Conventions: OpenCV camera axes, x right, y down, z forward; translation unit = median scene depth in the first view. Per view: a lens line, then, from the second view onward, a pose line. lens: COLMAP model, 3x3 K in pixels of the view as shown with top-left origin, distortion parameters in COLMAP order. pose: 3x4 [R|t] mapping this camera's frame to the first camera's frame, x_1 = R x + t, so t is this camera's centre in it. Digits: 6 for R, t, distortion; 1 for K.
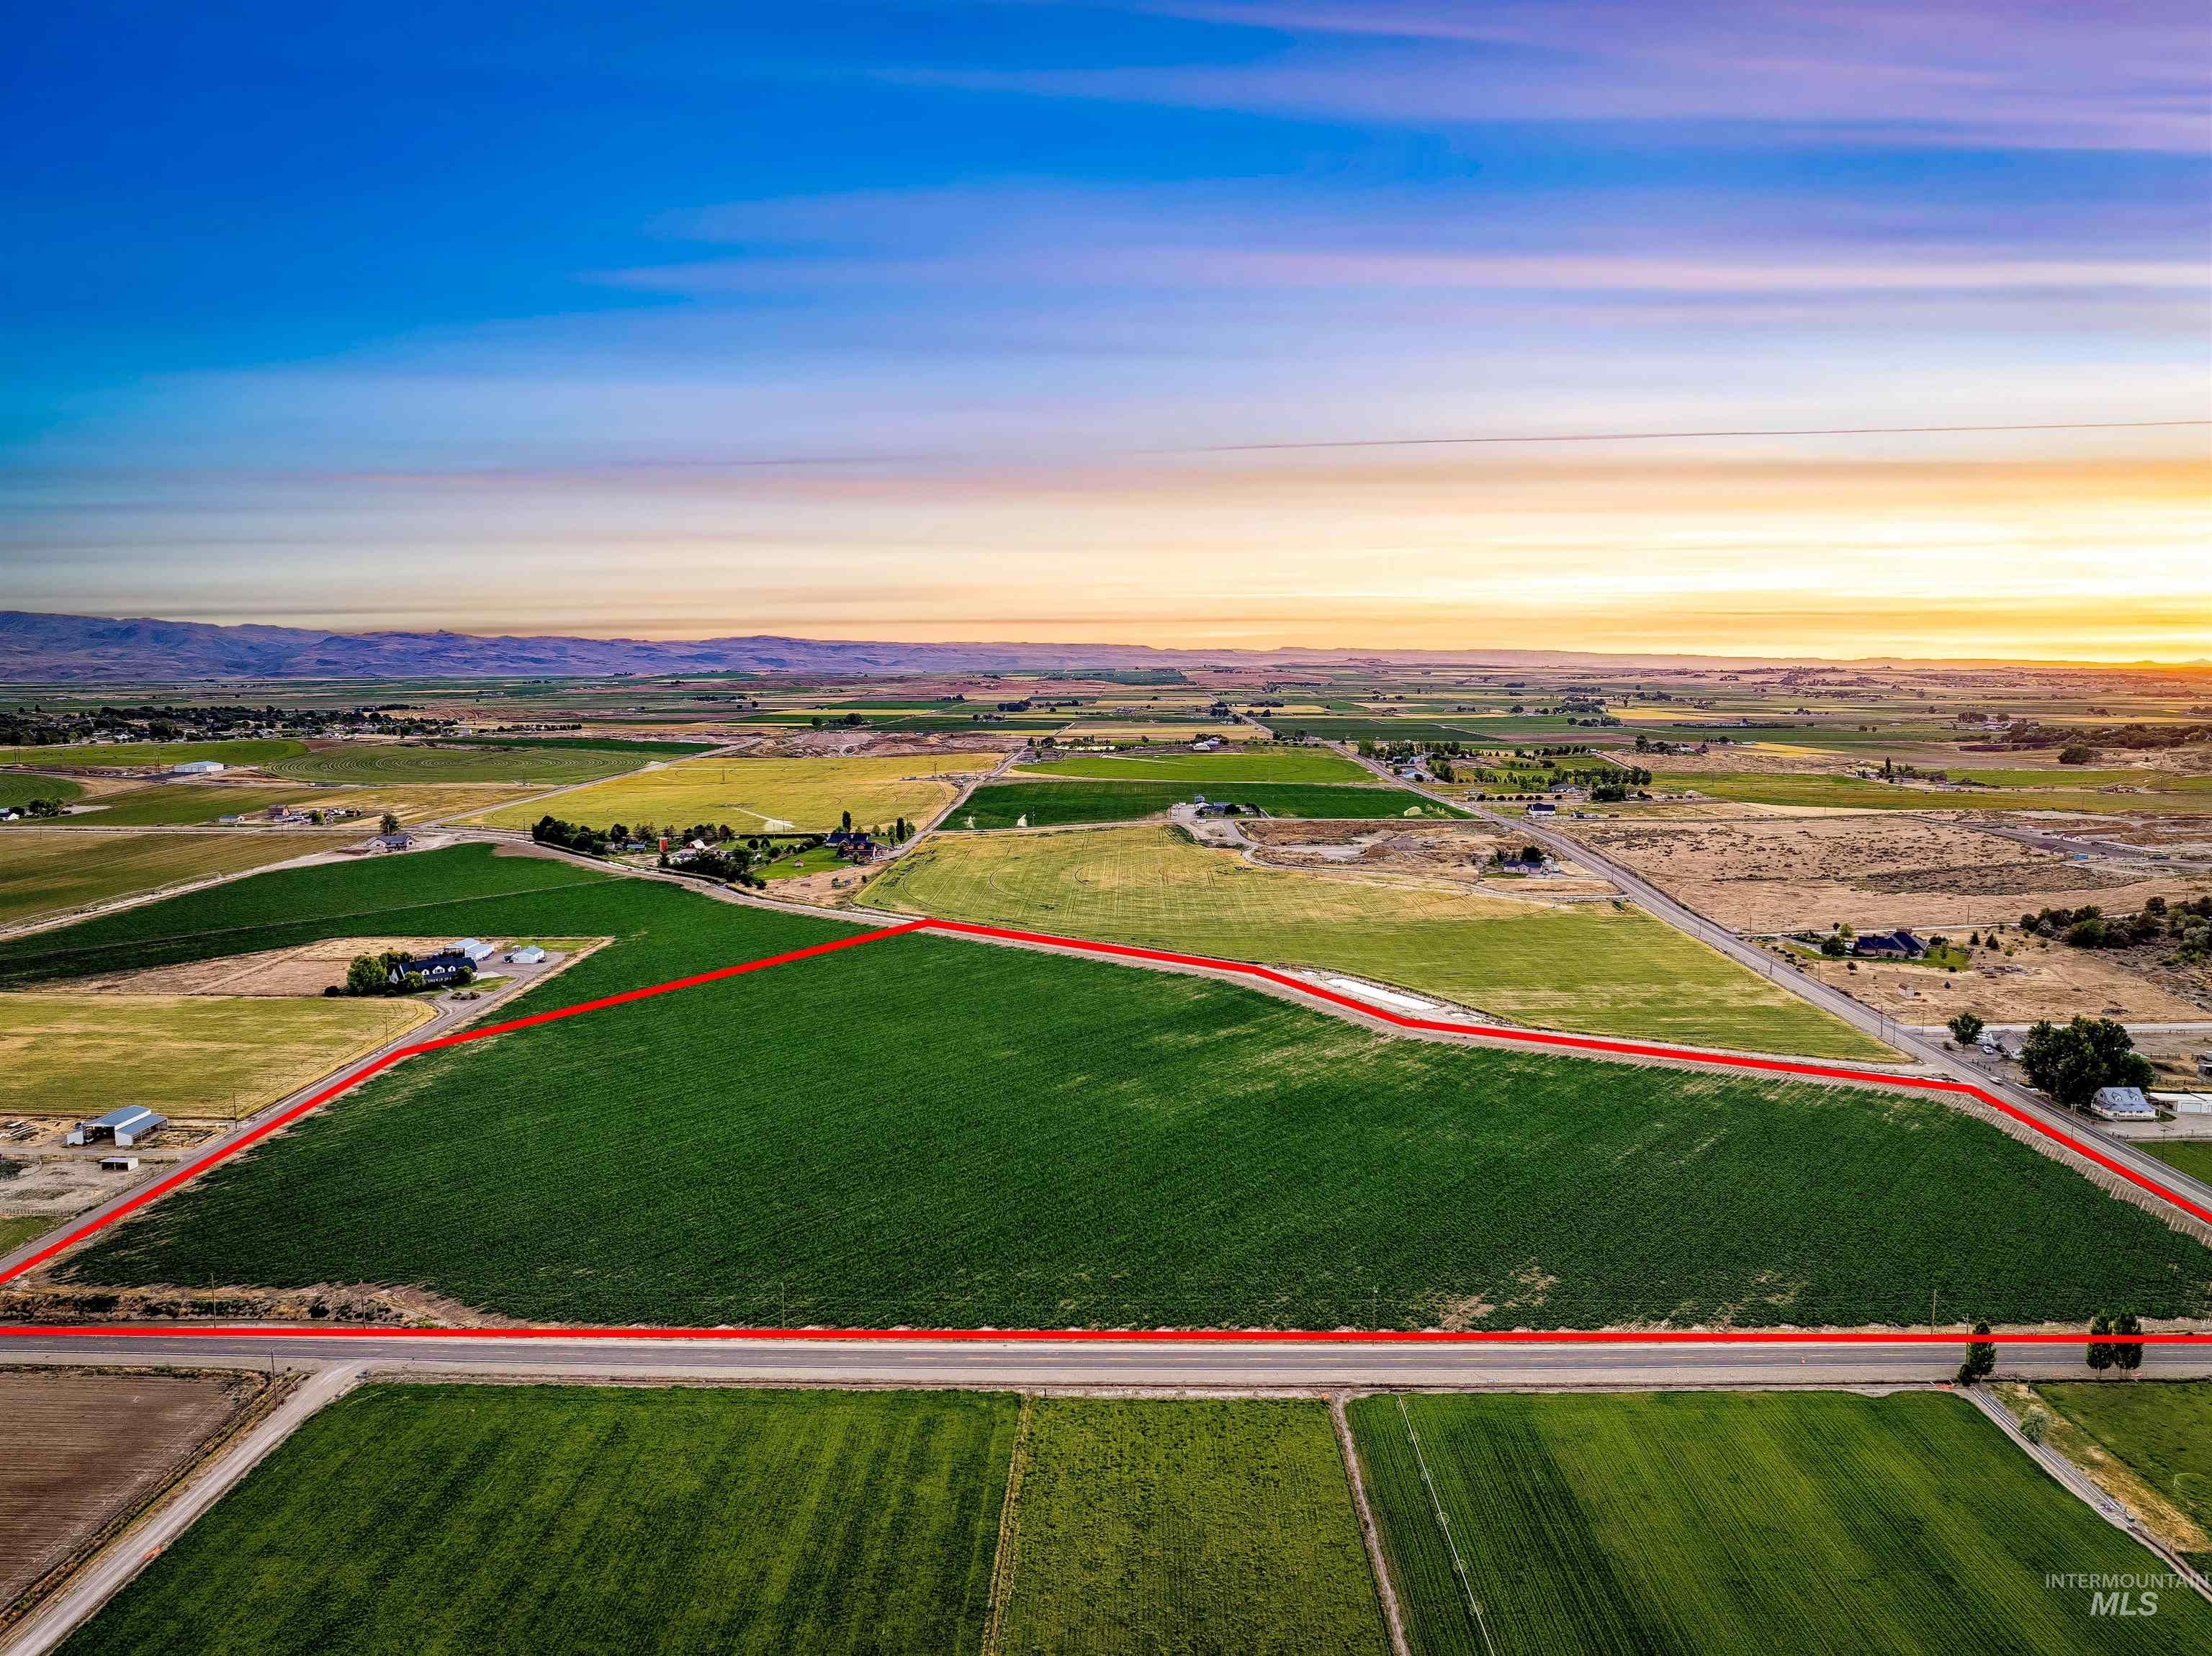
lens RADIAL K [[1559.6, 0, 1103.2], [0, 1559.6, 795.3], [0, 0, 1]] dist [-0.040384, 0.004456]
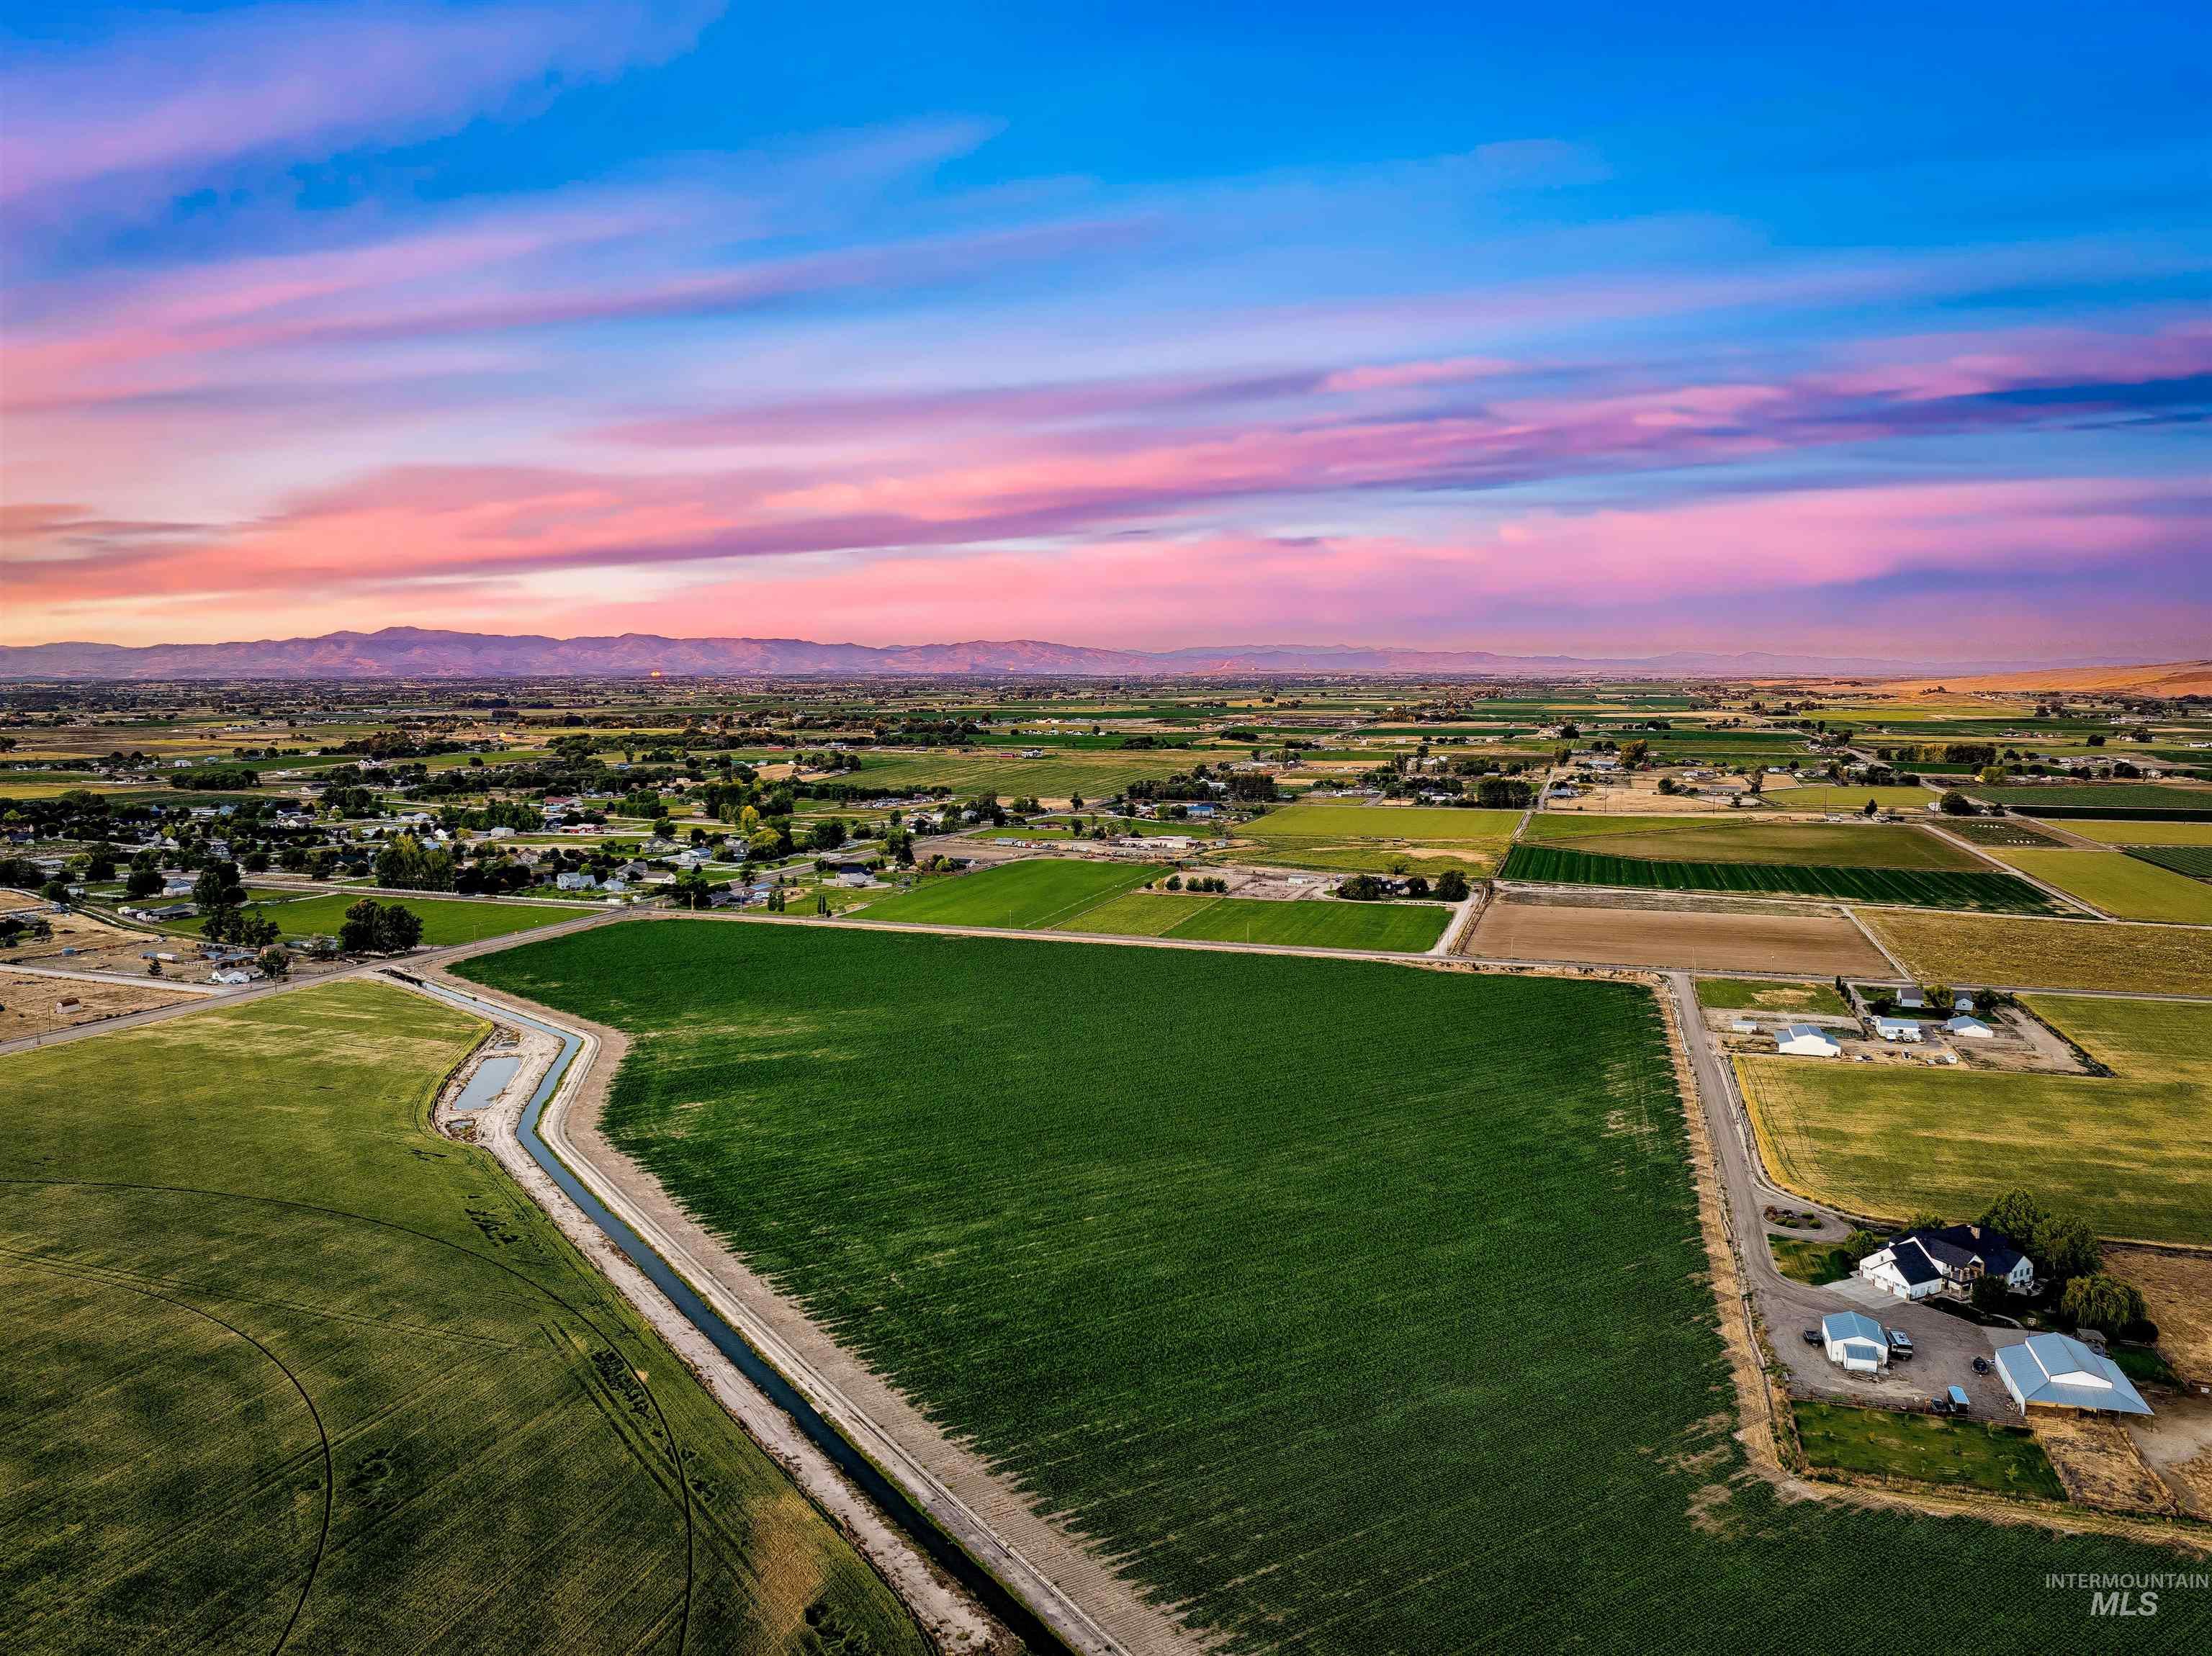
lens RADIAL K [[1559.6, 0, 1103.2], [0, 1559.6, 795.3], [0, 0, 1]] dist [-0.040384, 0.004456]
pose [[-0.957061, -0.020550, 0.289157, -0.315858], [0.028589, 0.985931, 0.164692, -0.123294], [-0.288473, 0.165887, -0.943009, 1.529680]]
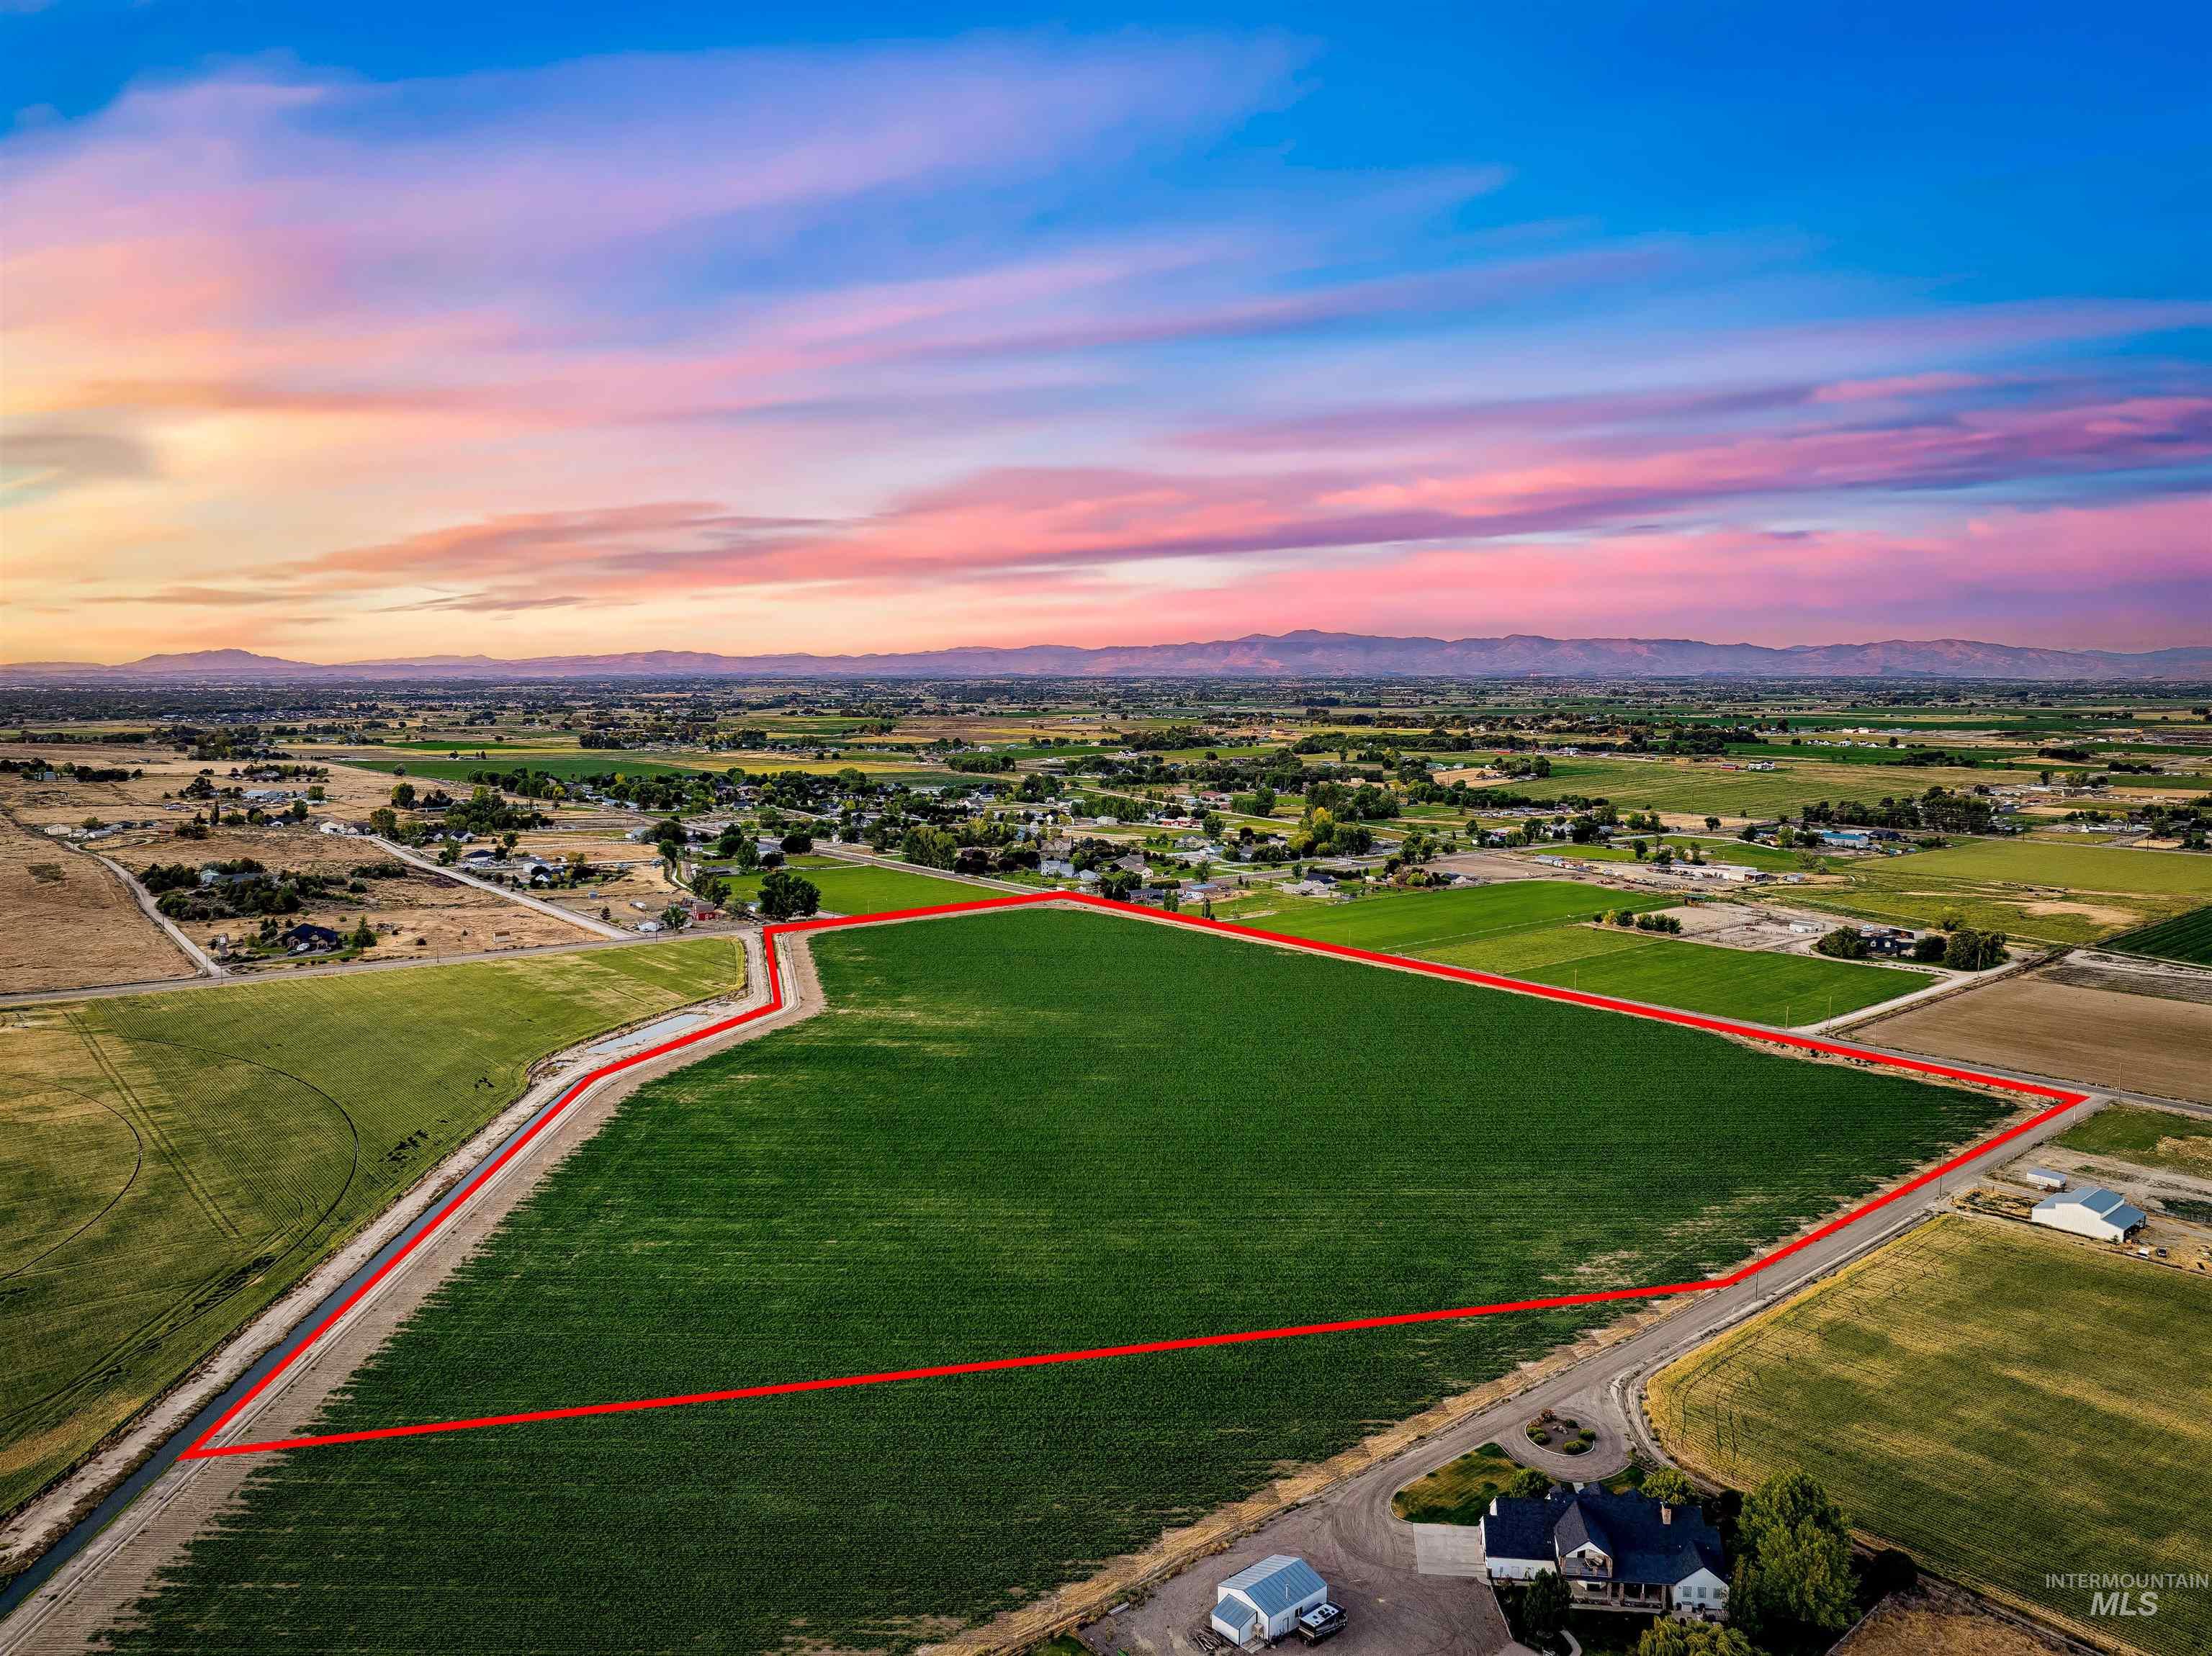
lens RADIAL K [[1559.6, 0, 1103.2], [0, 1559.6, 795.3], [0, 0, 1]] dist [-0.040384, 0.004456]
pose [[-0.658584, -0.058837, 0.750203, -0.609682], [0.067410, 0.988318, 0.136690, -0.102425], [-0.749482, 0.140593, -0.646924, 1.287259]]
